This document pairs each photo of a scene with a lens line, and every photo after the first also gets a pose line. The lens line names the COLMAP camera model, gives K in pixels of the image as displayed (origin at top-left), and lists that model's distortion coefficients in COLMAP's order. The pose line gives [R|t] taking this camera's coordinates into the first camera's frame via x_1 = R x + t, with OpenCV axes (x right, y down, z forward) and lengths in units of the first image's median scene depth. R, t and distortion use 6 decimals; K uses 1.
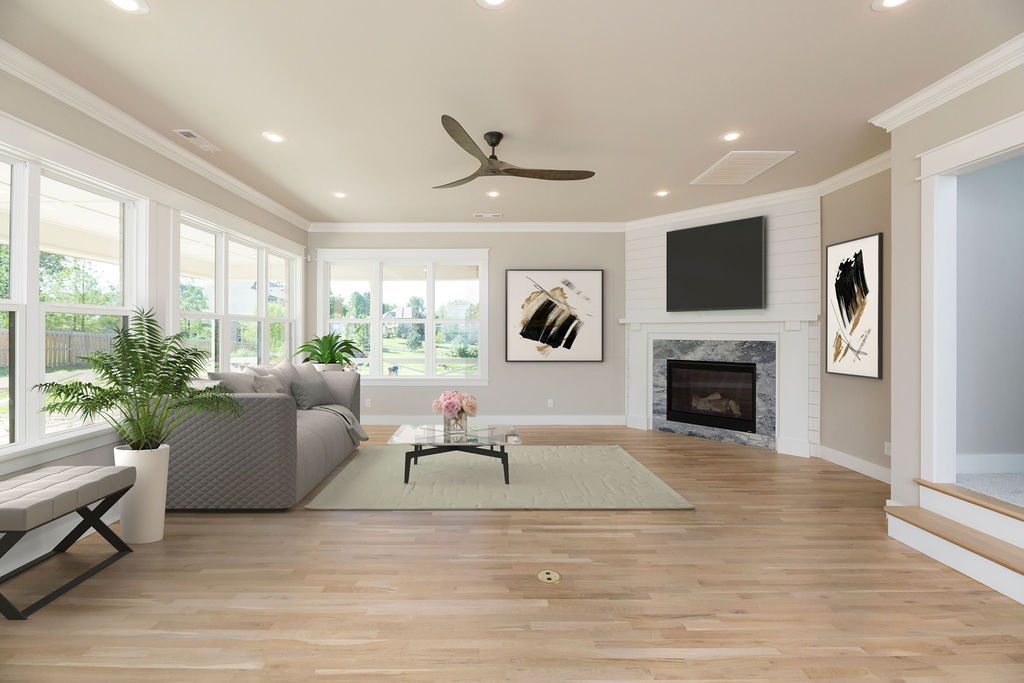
lens RADIAL K [[421.1, 0, 509.0], [0, 421.1, 337.6], [0, 0, 1]] dist [-0.006915, -0.001835]
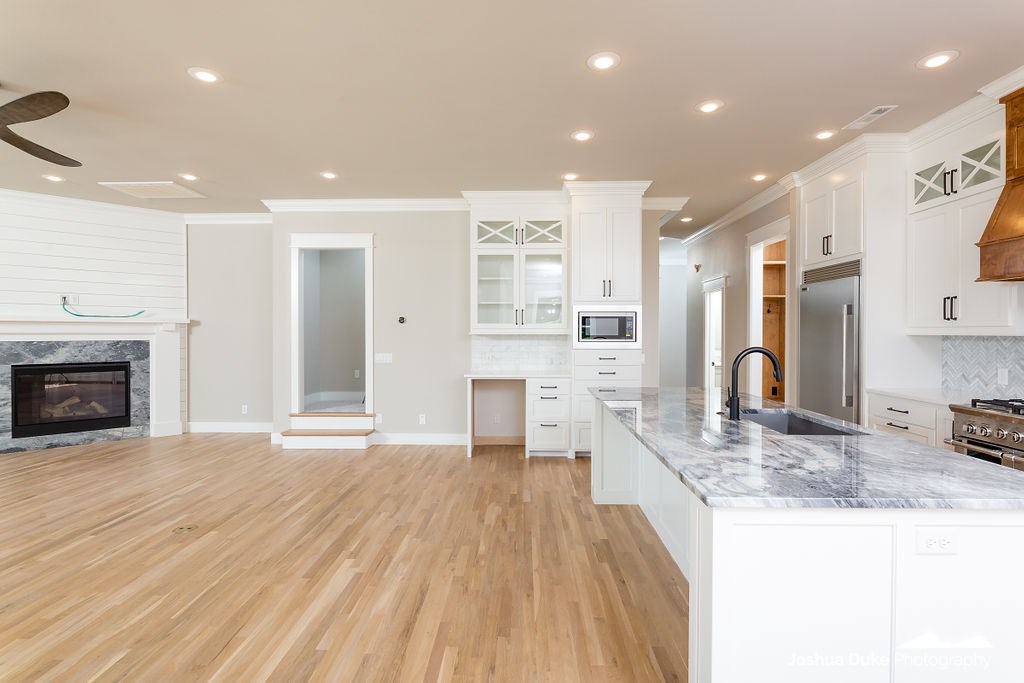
lens RADIAL K [[492.9, 0, 513.6], [0, 492.9, 335.0], [0, 0, 1]] dist [-0.009045, -0.001524]
pose [[0.012068, -0.003041, 0.999923, -0.656393], [0.009137, 0.999954, 0.002931, -0.000748], [-0.999885, 0.009101, 0.012095, 0.001622]]
